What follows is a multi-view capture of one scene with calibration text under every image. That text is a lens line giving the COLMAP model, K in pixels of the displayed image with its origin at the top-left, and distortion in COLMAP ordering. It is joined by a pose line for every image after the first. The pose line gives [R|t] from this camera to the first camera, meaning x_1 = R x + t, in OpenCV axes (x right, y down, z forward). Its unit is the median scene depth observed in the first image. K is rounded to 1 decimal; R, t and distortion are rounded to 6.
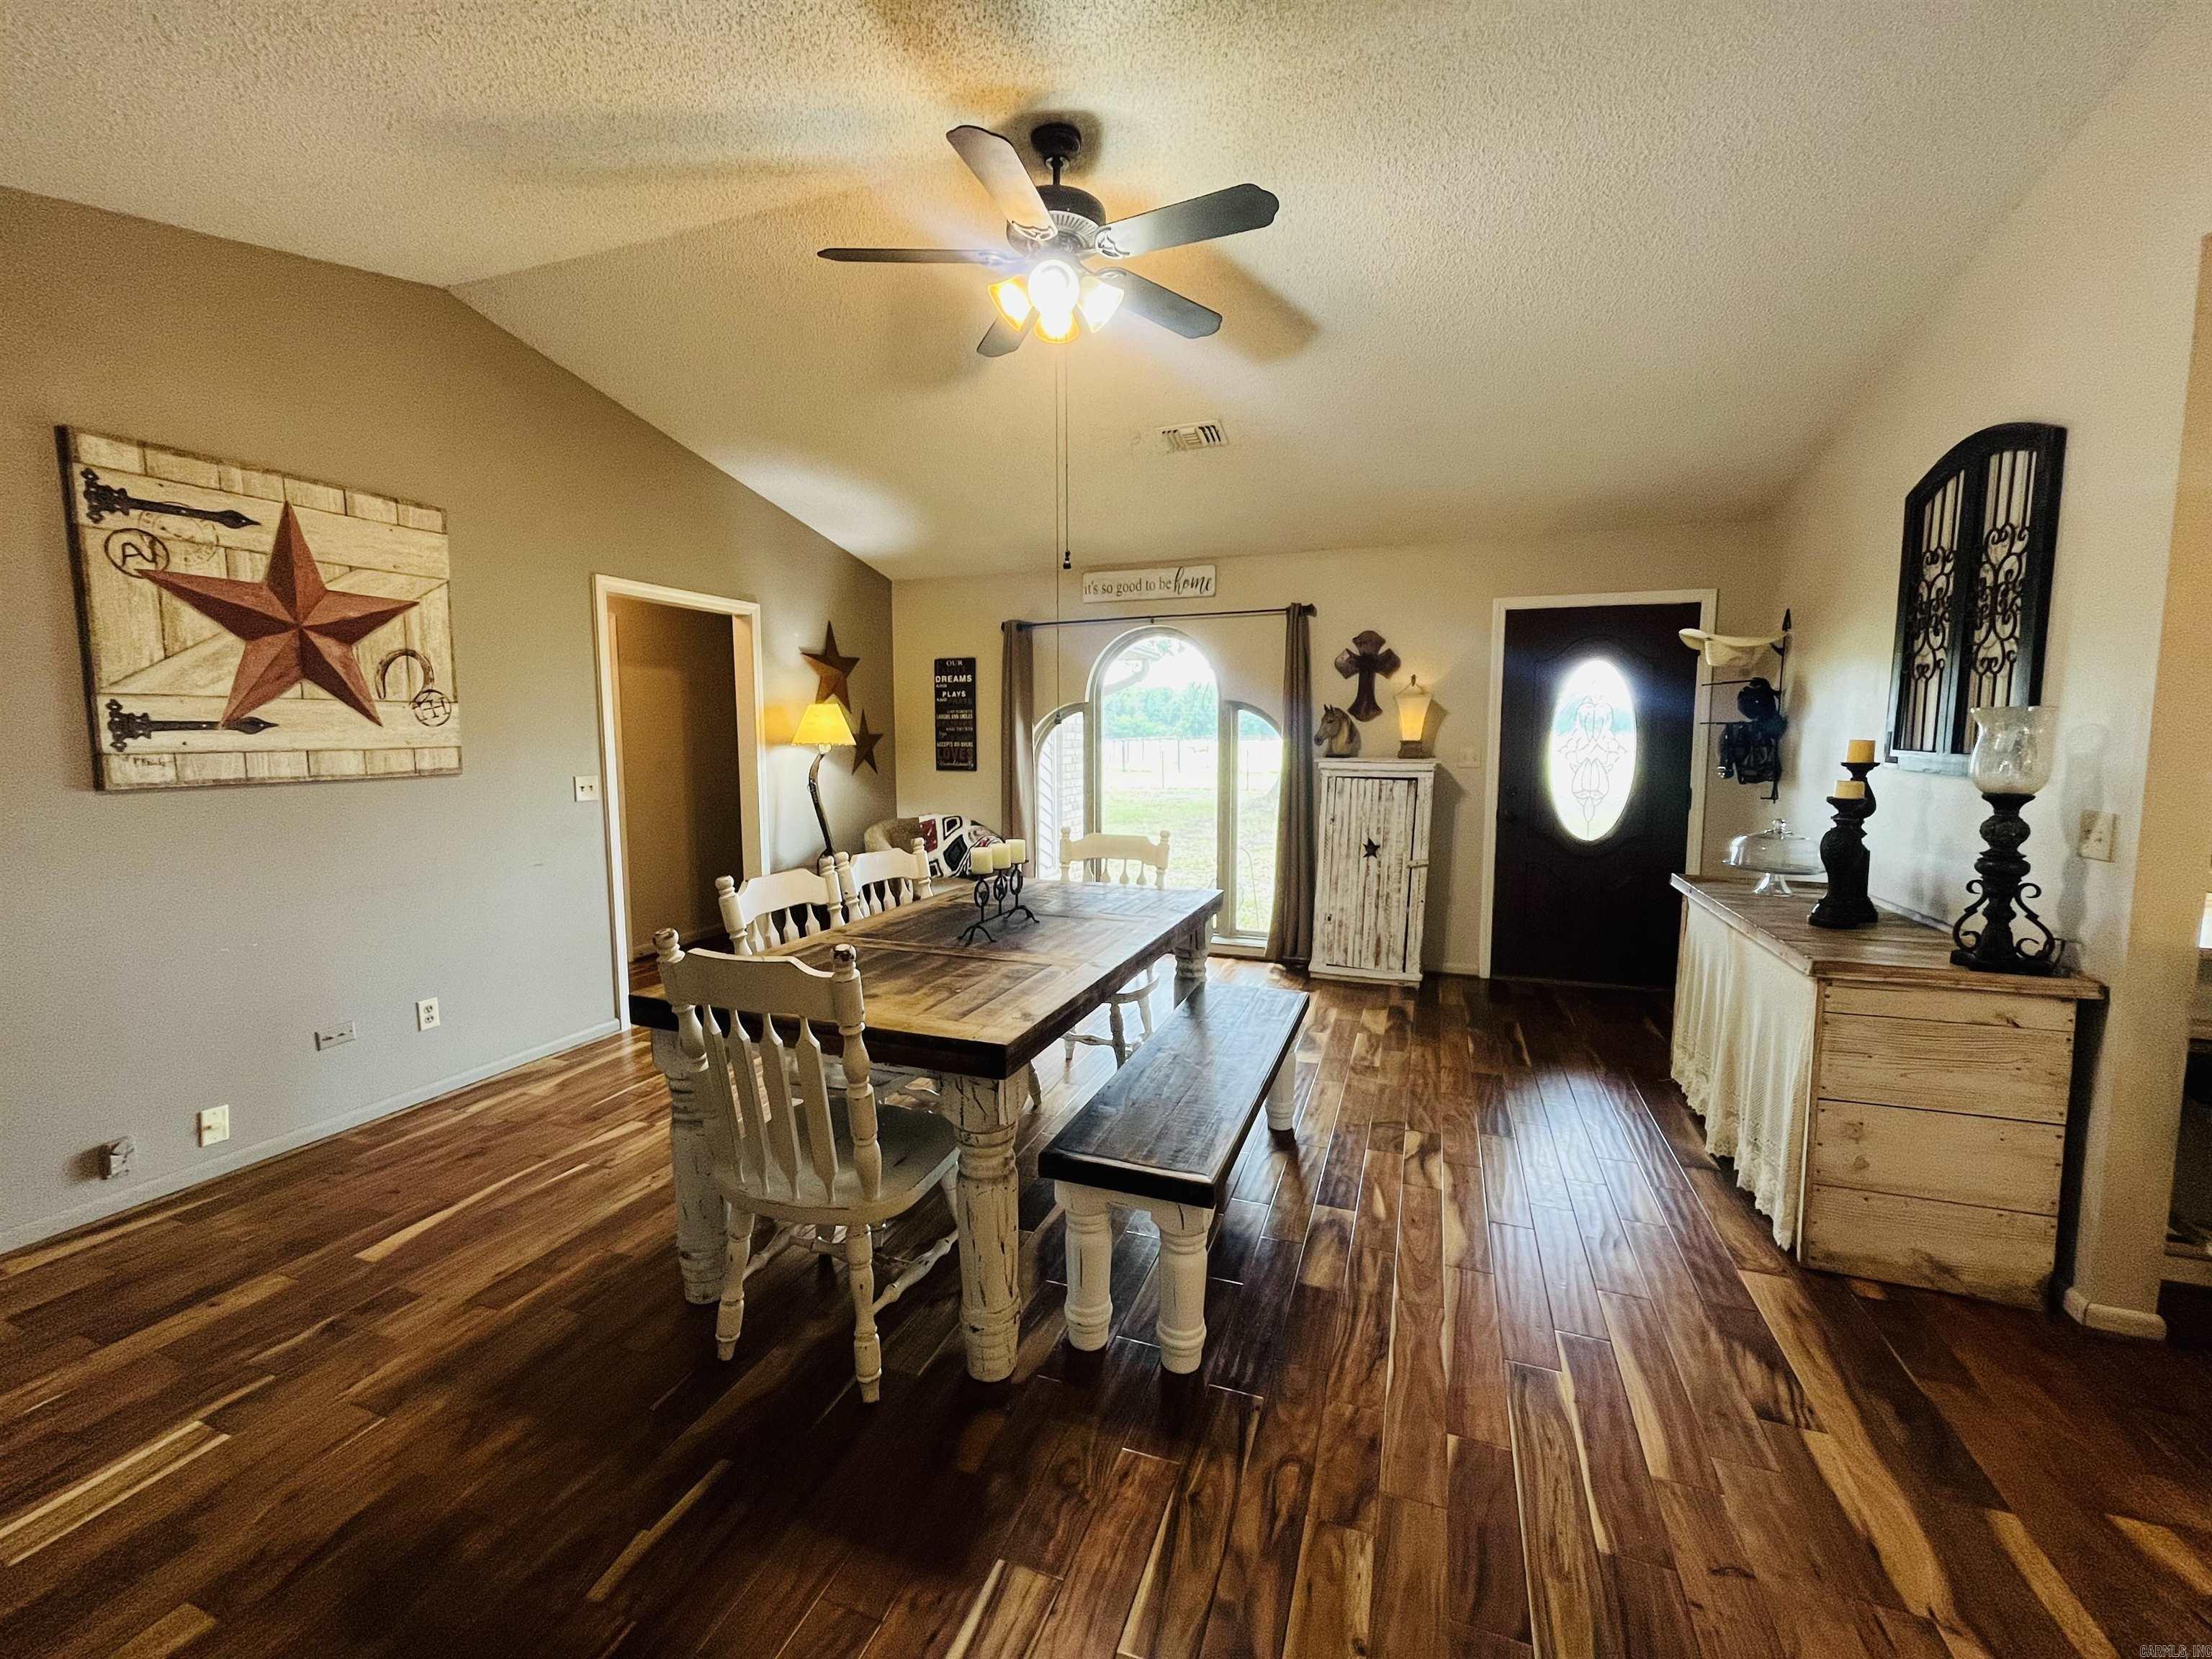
lens RADIAL K [[887.6, 0, 1107.1], [0, 887.6, 814.5], [0, 0, 1]] dist [-0.002593, -0.000575]
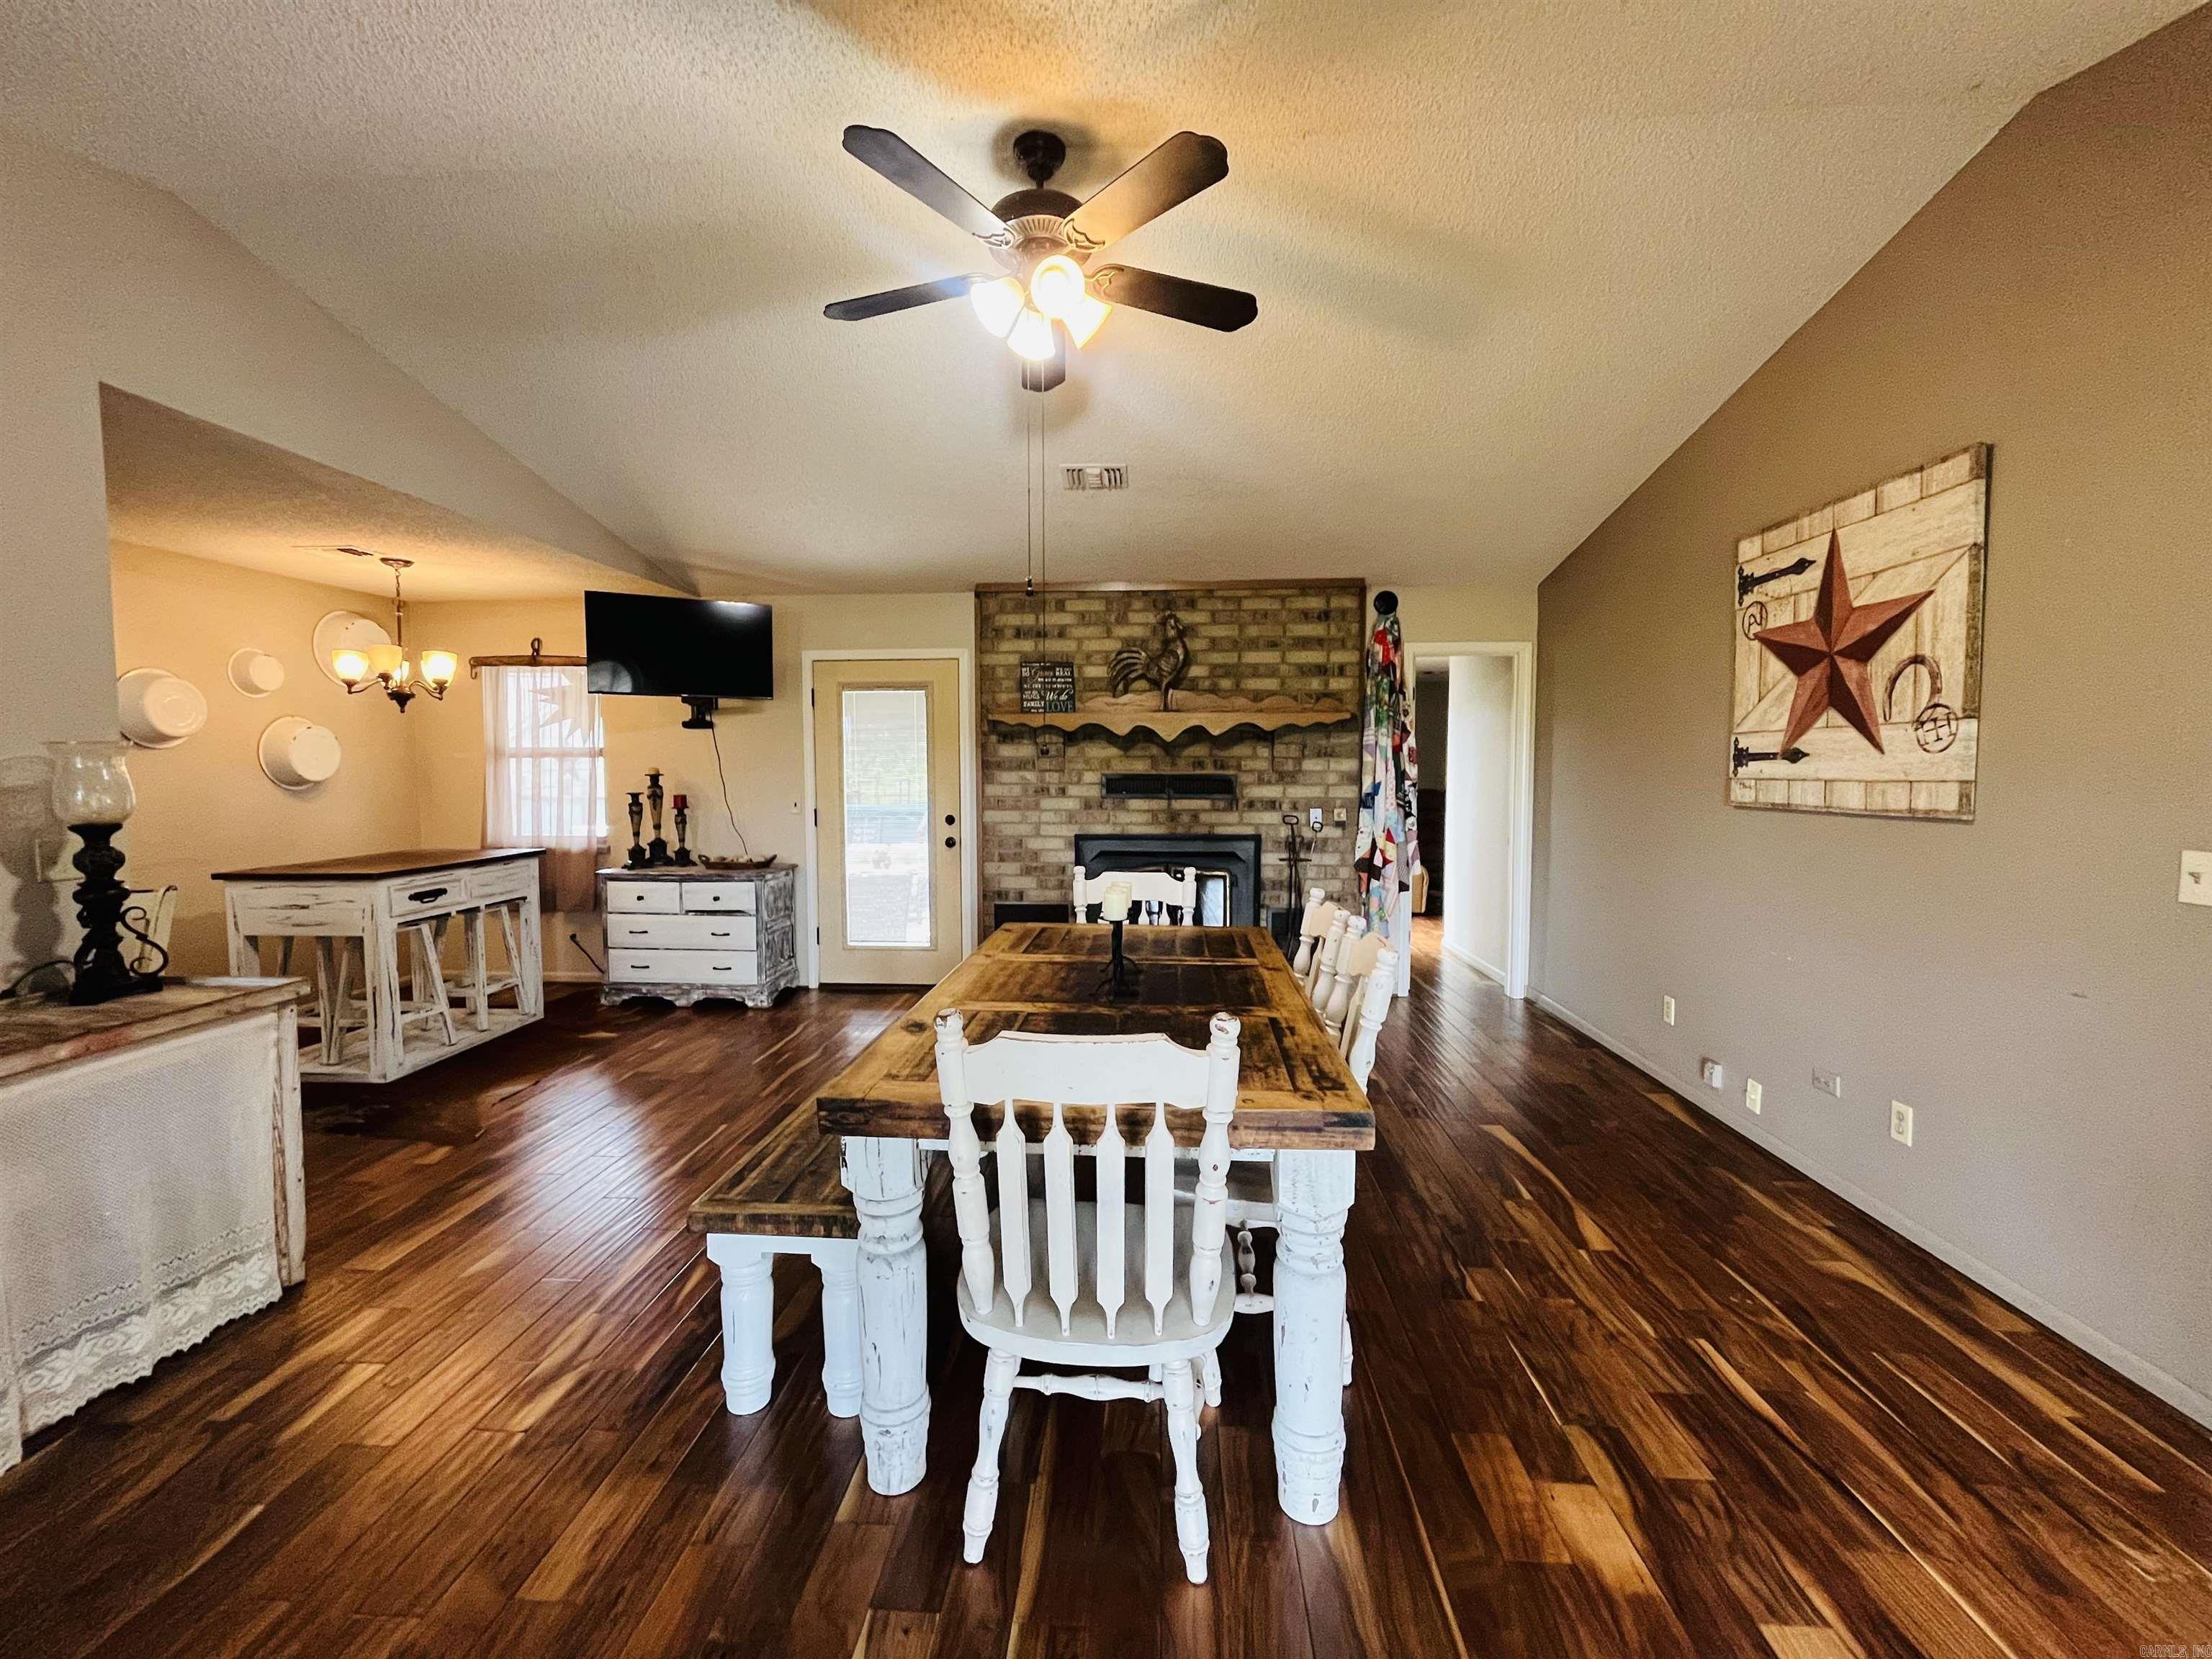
lens RADIAL K [[887.6, 0, 1107.1], [0, 887.6, 814.5], [0, 0, 1]] dist [-0.002593, -0.000575]
pose [[-0.958596, 0.017084, -0.284258, 0.132658], [-0.024409, 0.989596, 0.141790, -0.154560], [0.283723, 0.142858, -0.948205, 1.711888]]
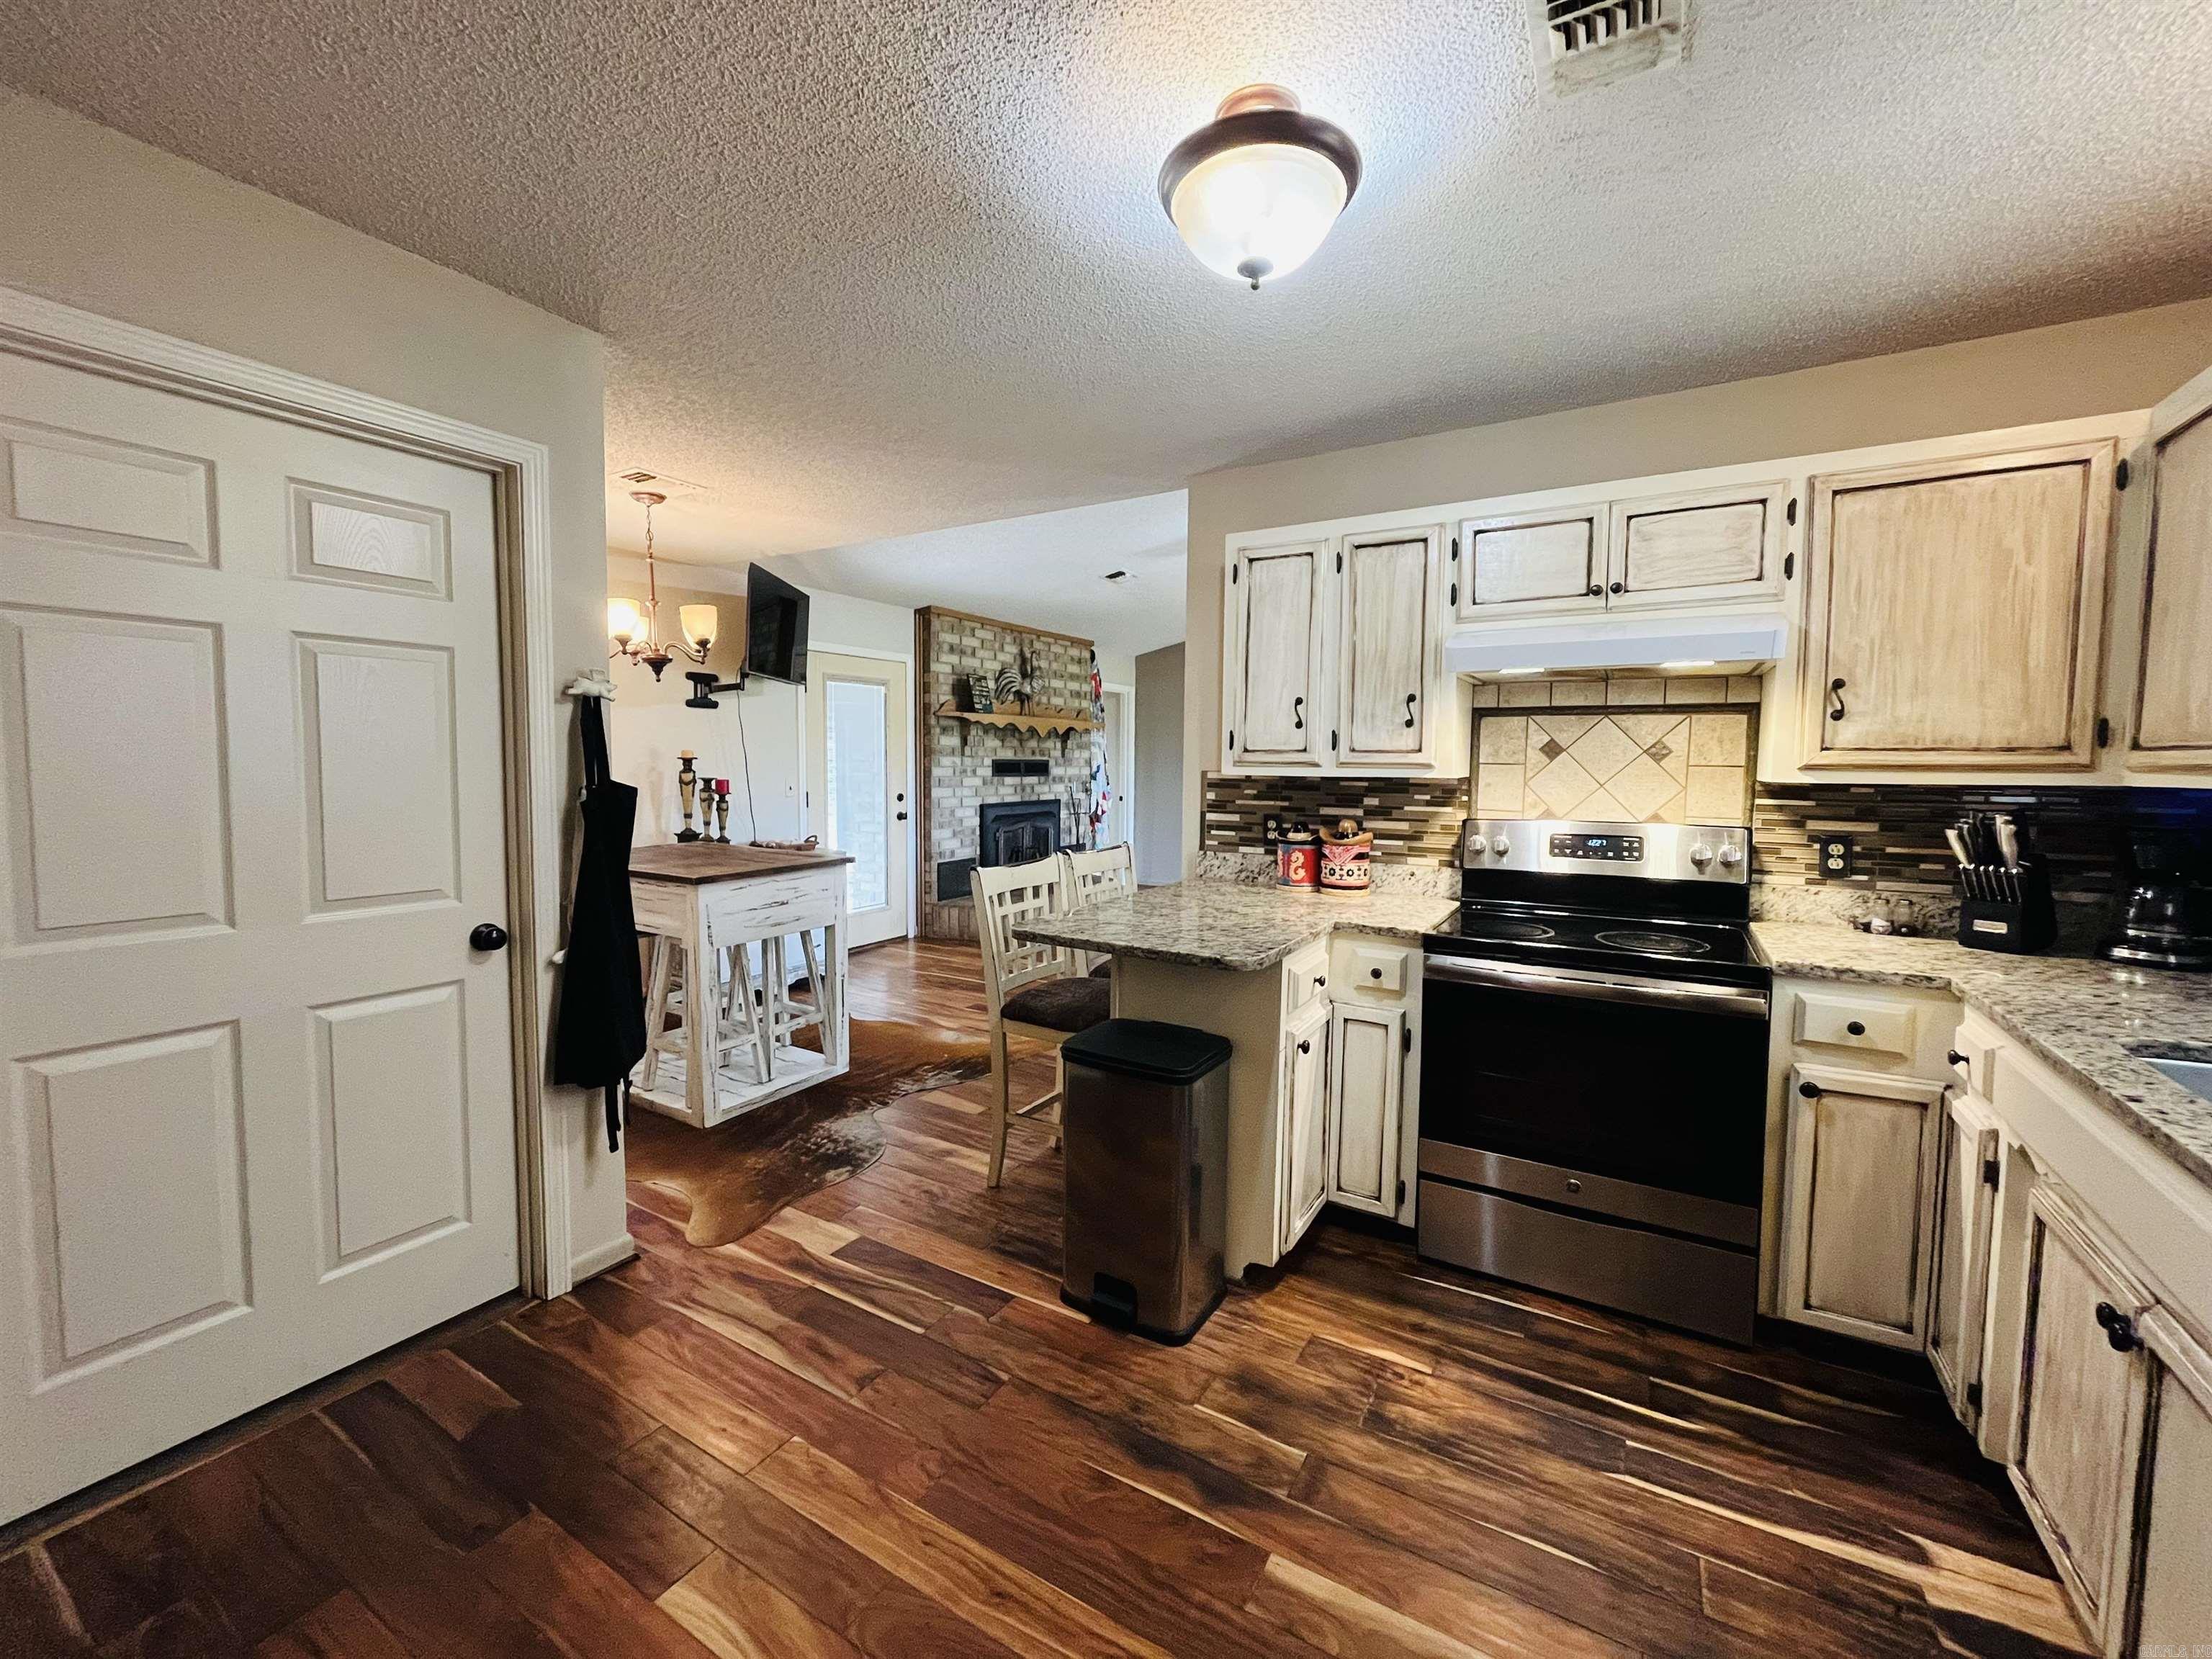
lens RADIAL K [[887.6, 0, 1107.1], [0, 887.6, 814.5], [0, 0, 1]] dist [-0.002593, -0.000575]
pose [[-0.190866, 0.061086, -0.979713, 1.985051], [-0.098169, 0.991870, 0.080969, -0.059252], [0.976695, 0.111632, -0.183318, 0.773801]]
